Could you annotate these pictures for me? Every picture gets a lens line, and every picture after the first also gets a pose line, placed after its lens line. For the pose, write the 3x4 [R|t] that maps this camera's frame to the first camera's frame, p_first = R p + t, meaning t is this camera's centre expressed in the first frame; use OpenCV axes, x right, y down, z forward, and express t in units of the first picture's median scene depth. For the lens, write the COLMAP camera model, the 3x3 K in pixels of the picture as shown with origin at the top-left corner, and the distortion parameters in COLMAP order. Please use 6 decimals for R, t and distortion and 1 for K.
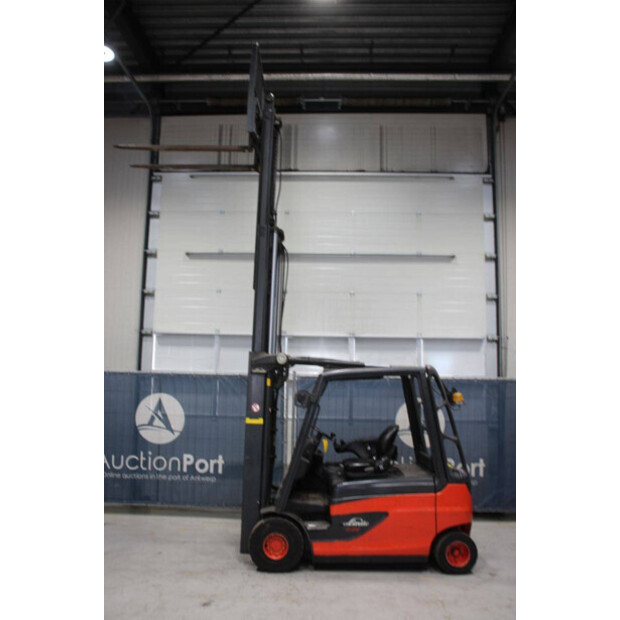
lens RADIAL K [[562.1, 0, 299.9], [0, 562.1, 312.0], [0, 0, 1]] dist [-0.114019, 0.098482]
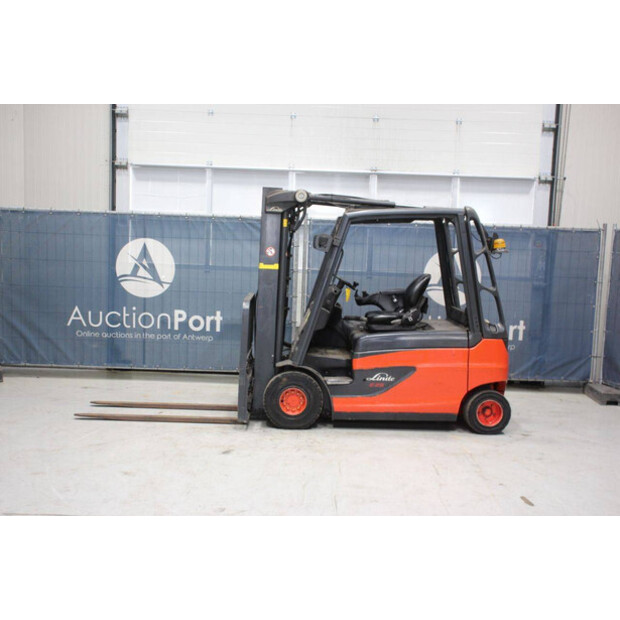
lens RADIAL K [[771.8, 0, 303.2], [0, 771.8, 309.8], [0, 0, 1]] dist [0.022685, 0.000000]
pose [[0.999389, 0.012433, 0.032675, -0.066590], [-0.019119, 0.976852, 0.213060, 0.000058], [-0.029270, -0.213555, 0.976493, -0.211883]]
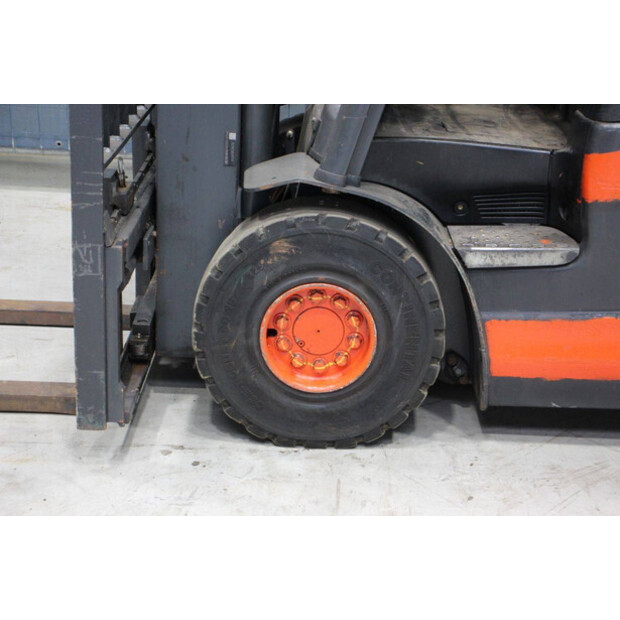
lens RADIAL K [[1290.3, 0, 309.1], [0, 1290.3, 312.6], [0, 0, 1]] dist [0.270092, 0.000000]
pose [[0.999853, 0.012083, 0.012194, -0.050387], [-0.016312, 0.890089, 0.455496, 0.174462], [-0.005350, -0.455627, 0.890154, 0.522283]]
